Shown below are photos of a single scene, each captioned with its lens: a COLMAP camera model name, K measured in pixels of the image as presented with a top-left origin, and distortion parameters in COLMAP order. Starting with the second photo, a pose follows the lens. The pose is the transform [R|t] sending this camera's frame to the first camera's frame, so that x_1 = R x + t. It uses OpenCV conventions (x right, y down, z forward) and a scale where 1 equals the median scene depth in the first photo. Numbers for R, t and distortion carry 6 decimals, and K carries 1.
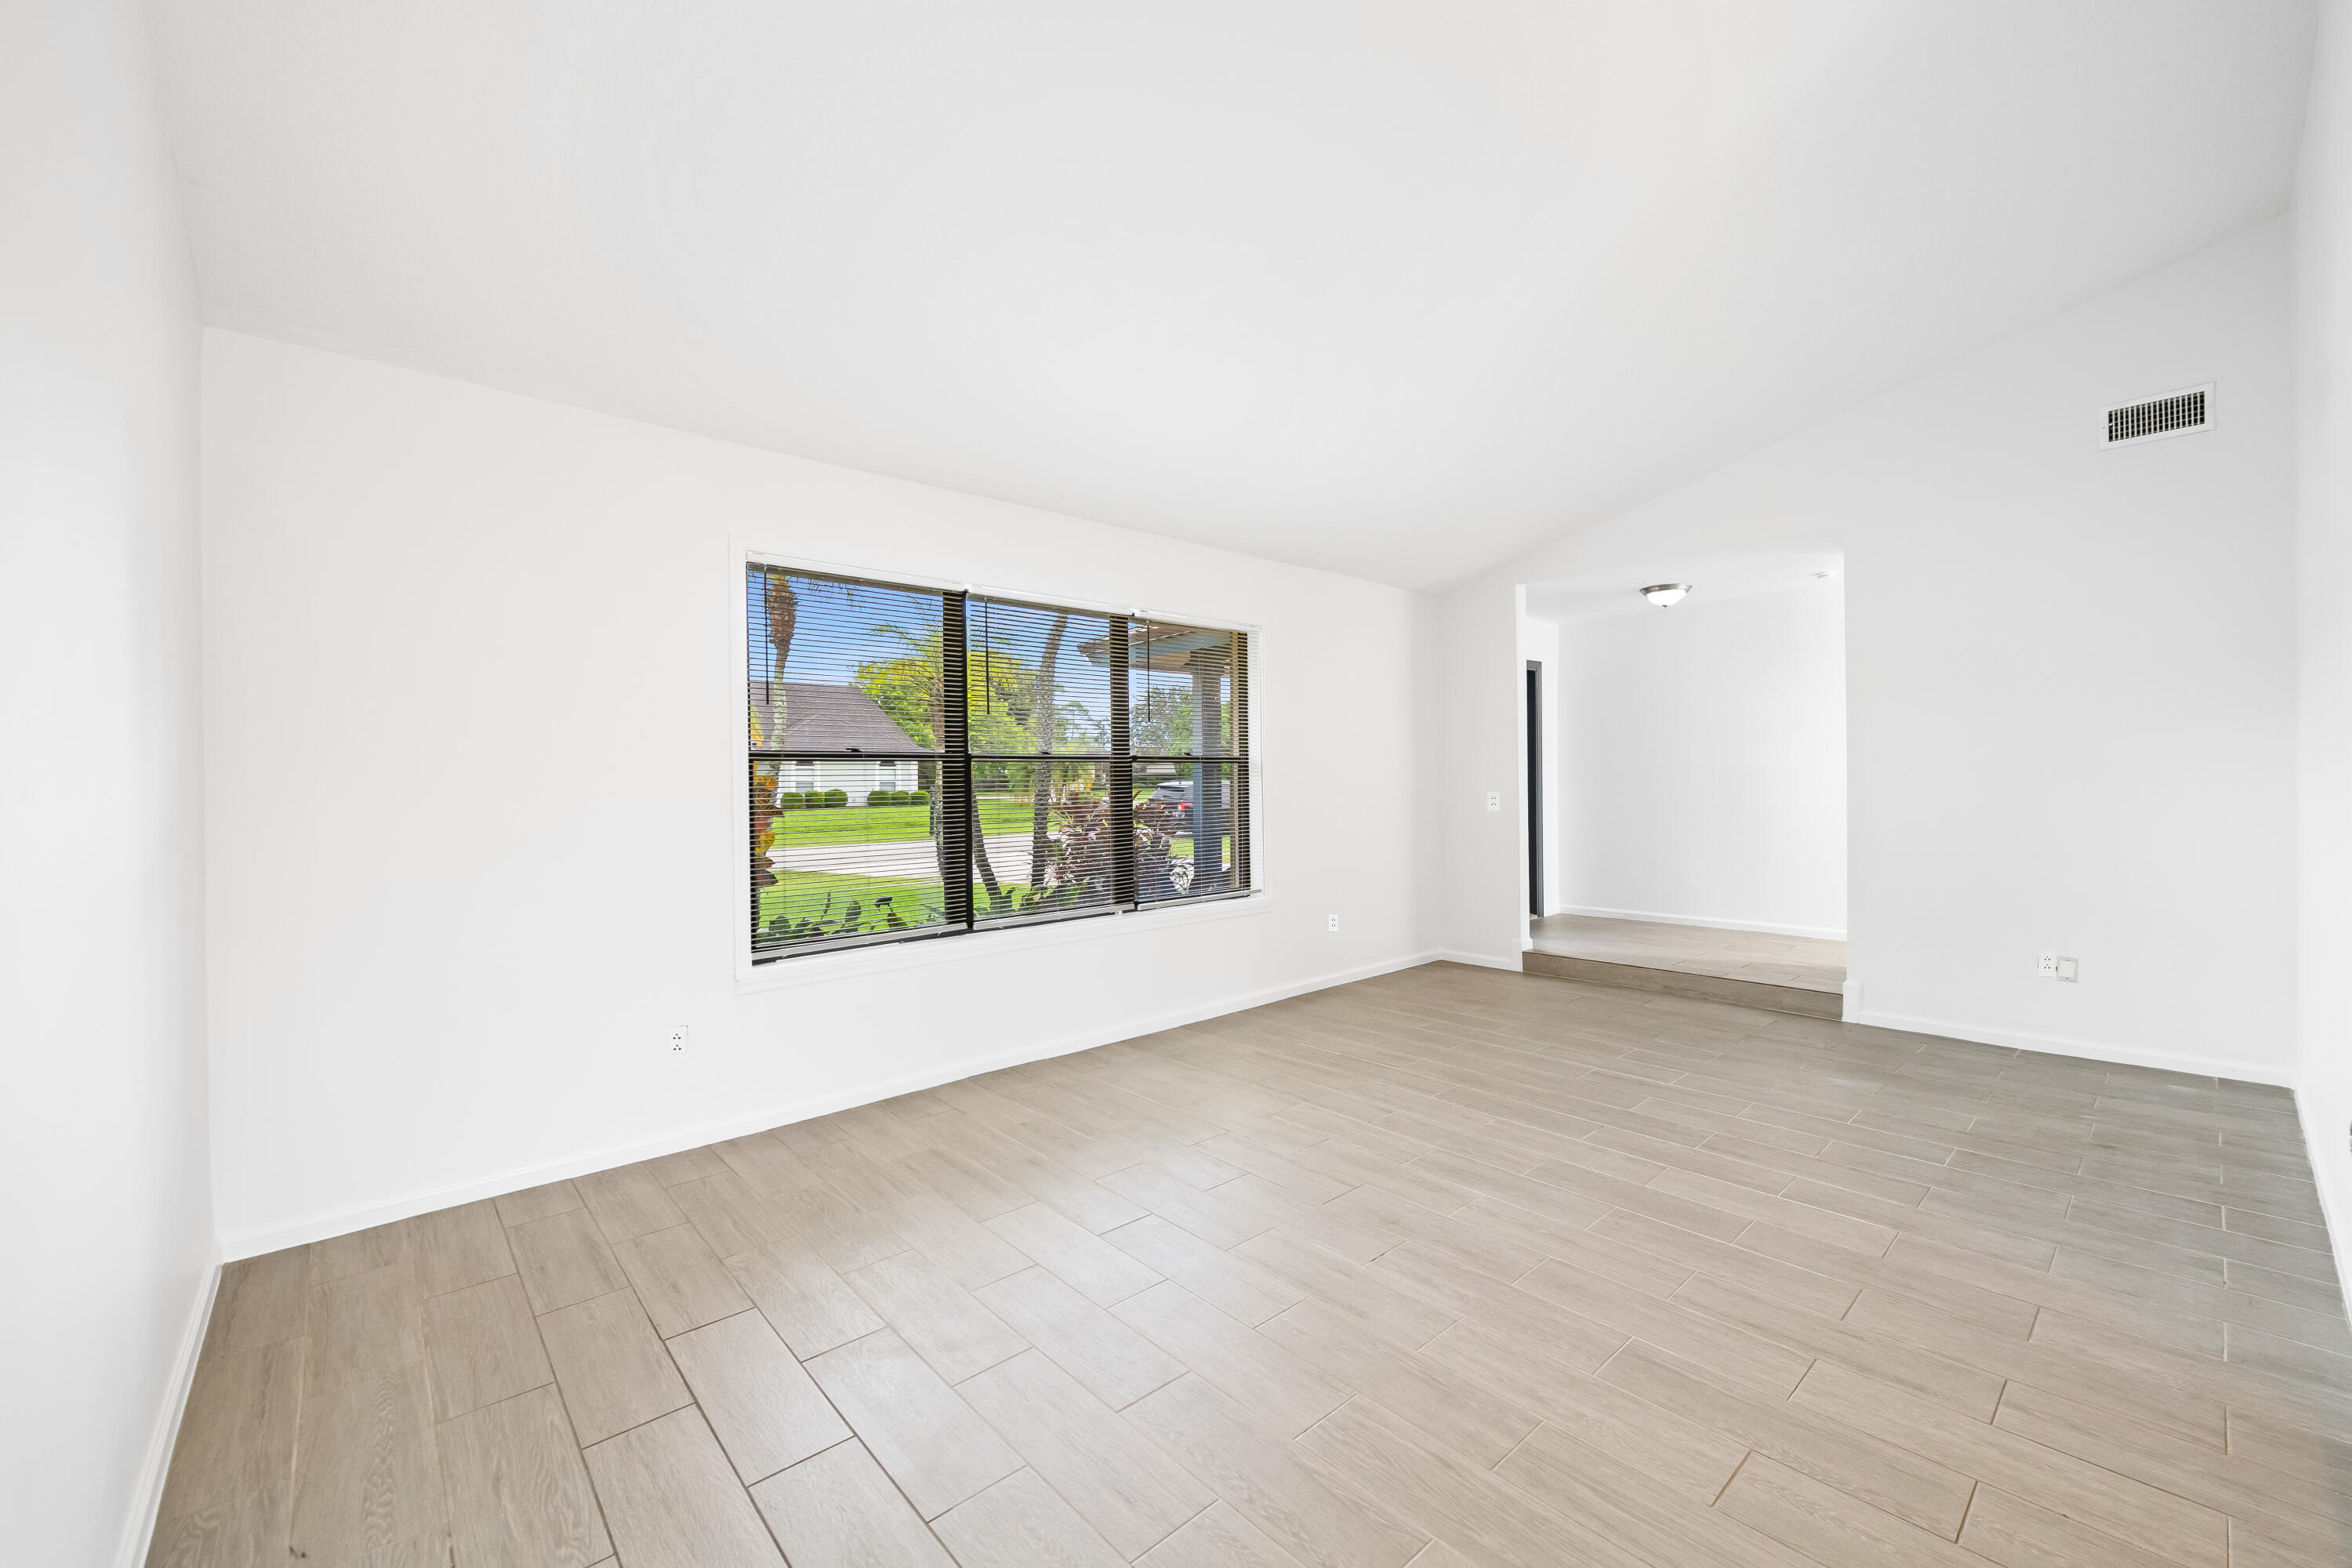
lens RADIAL K [[933.8, 0, 1188.3], [0, 933.8, 780.9], [0, 0, 1]] dist [-0.000519, -0.000267]
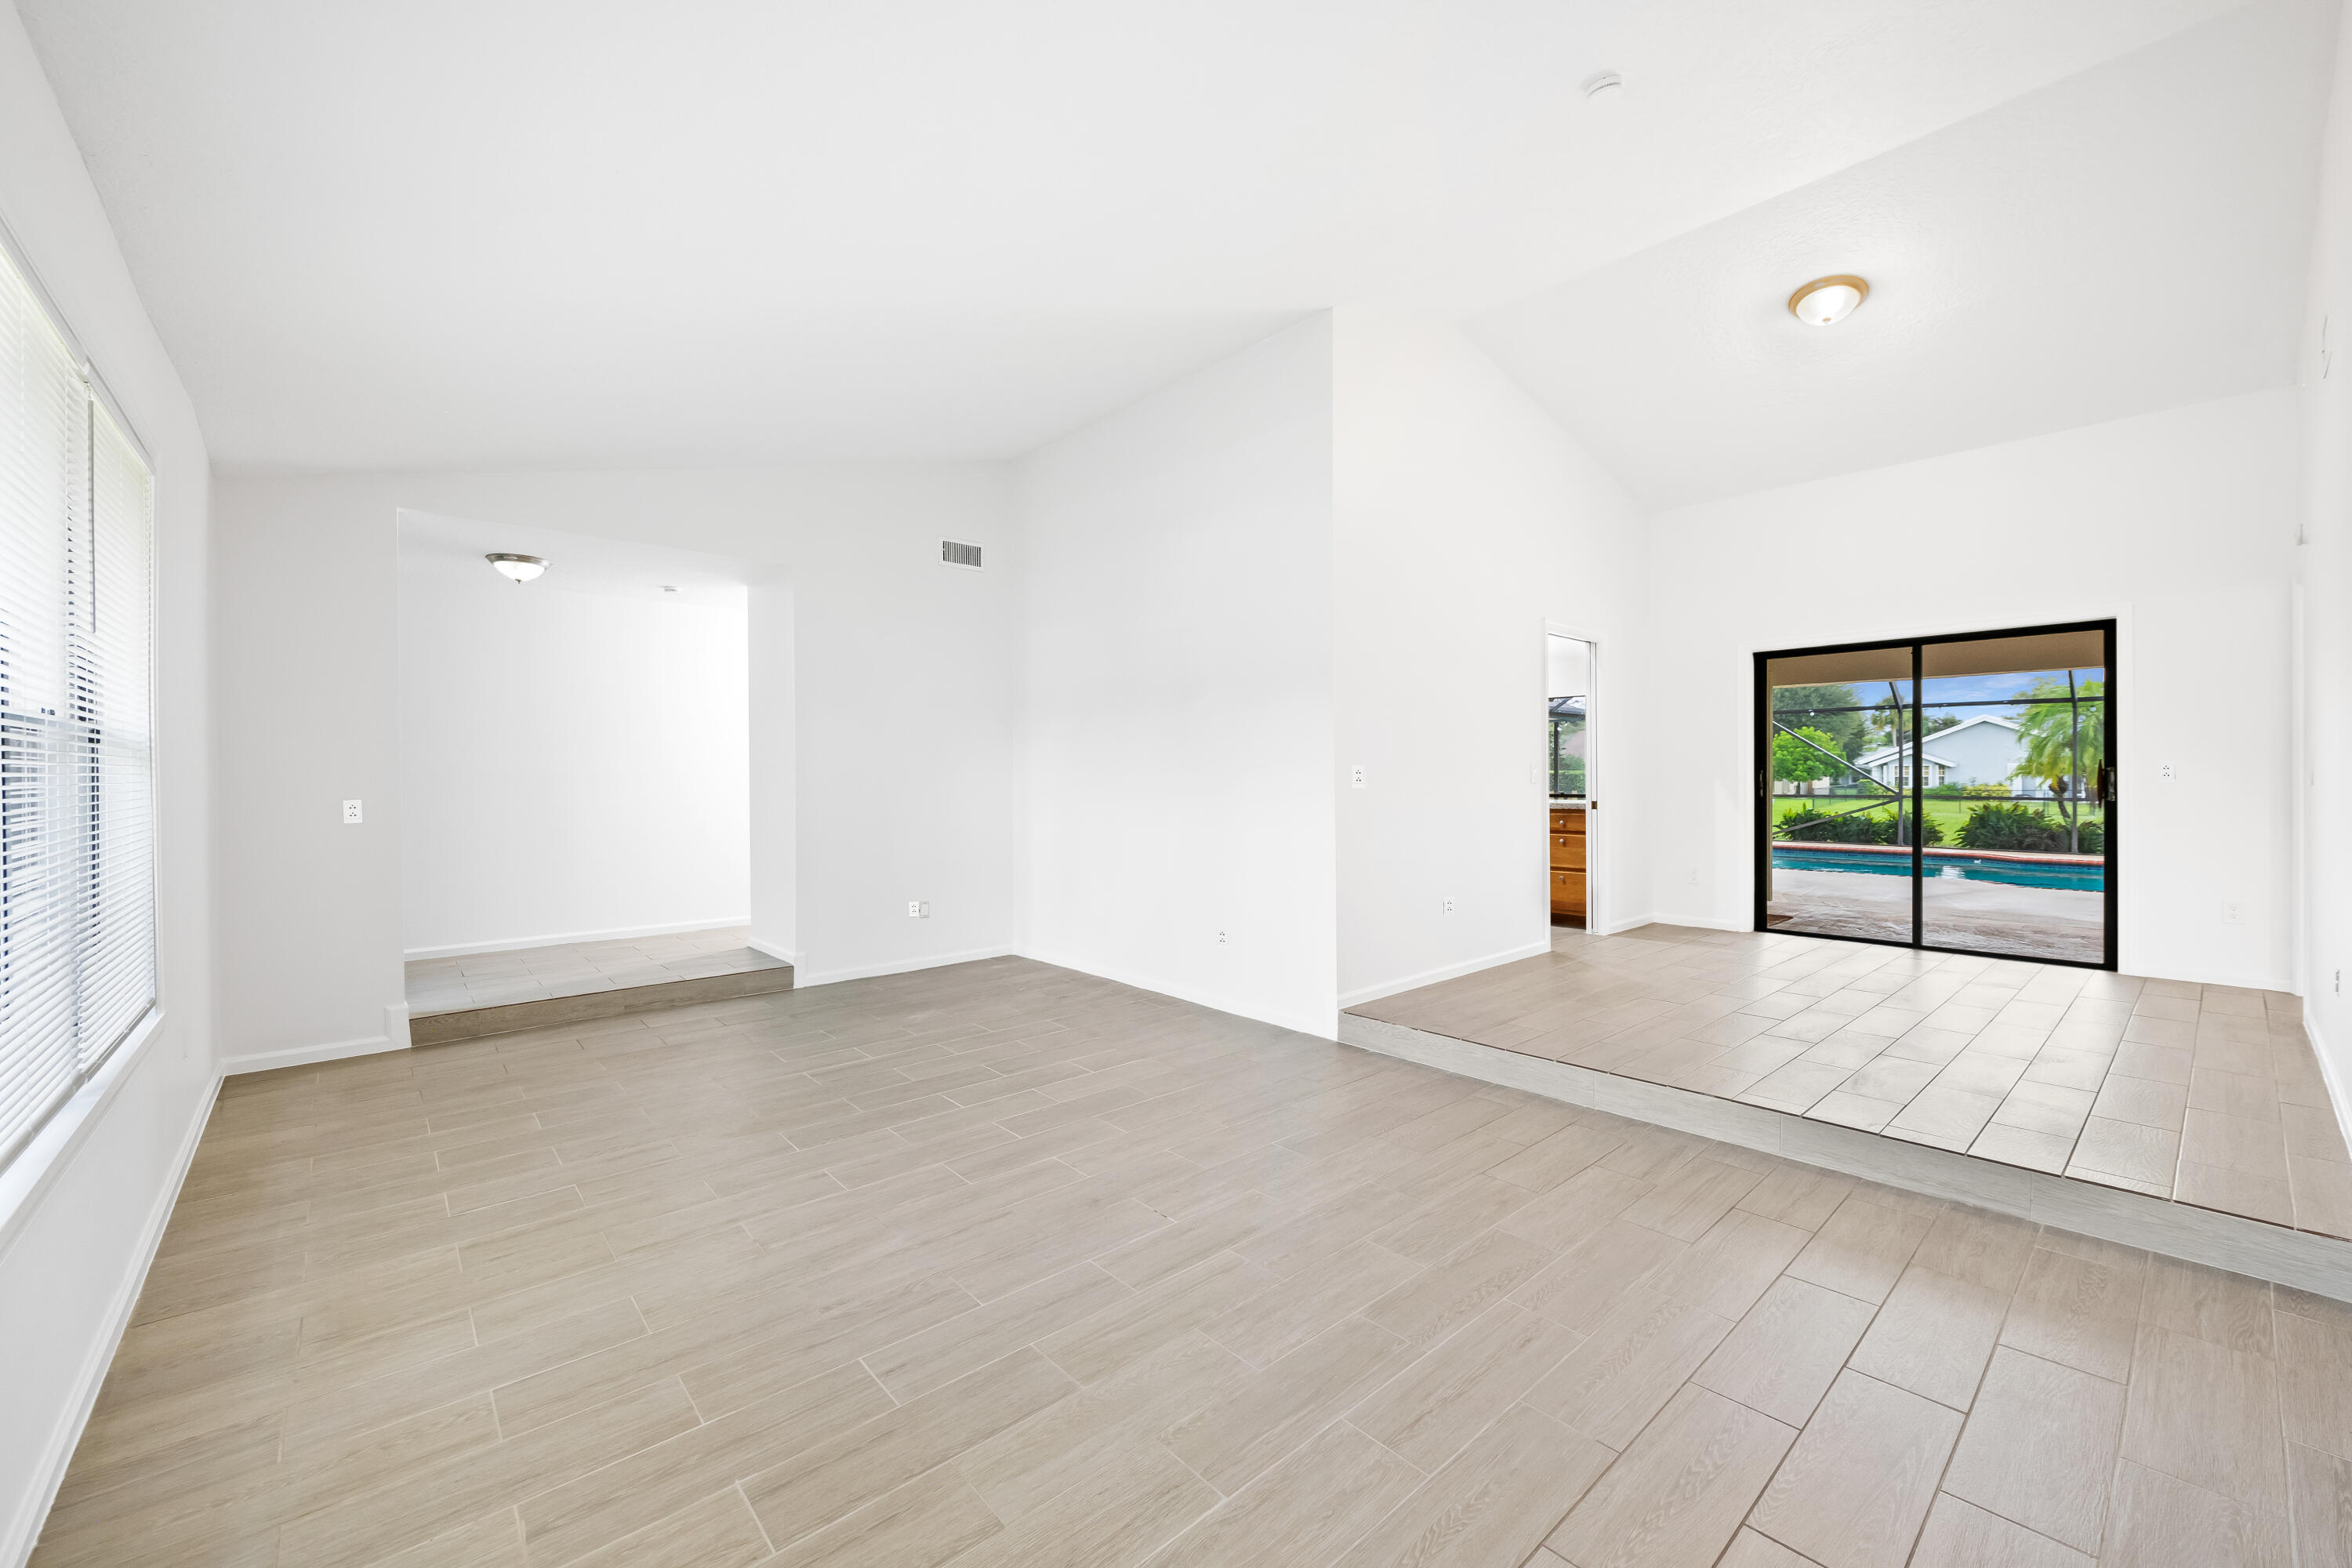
lens RADIAL K [[933.8, 0, 1188.3], [0, 933.8, 780.9], [0, 0, 1]] dist [-0.000519, -0.000267]
pose [[0.000210, 0.006156, 0.999981, -0.536820], [0.006597, 0.999959, -0.006158, 0.010897], [-0.999978, 0.006598, 0.000170, 0.589708]]
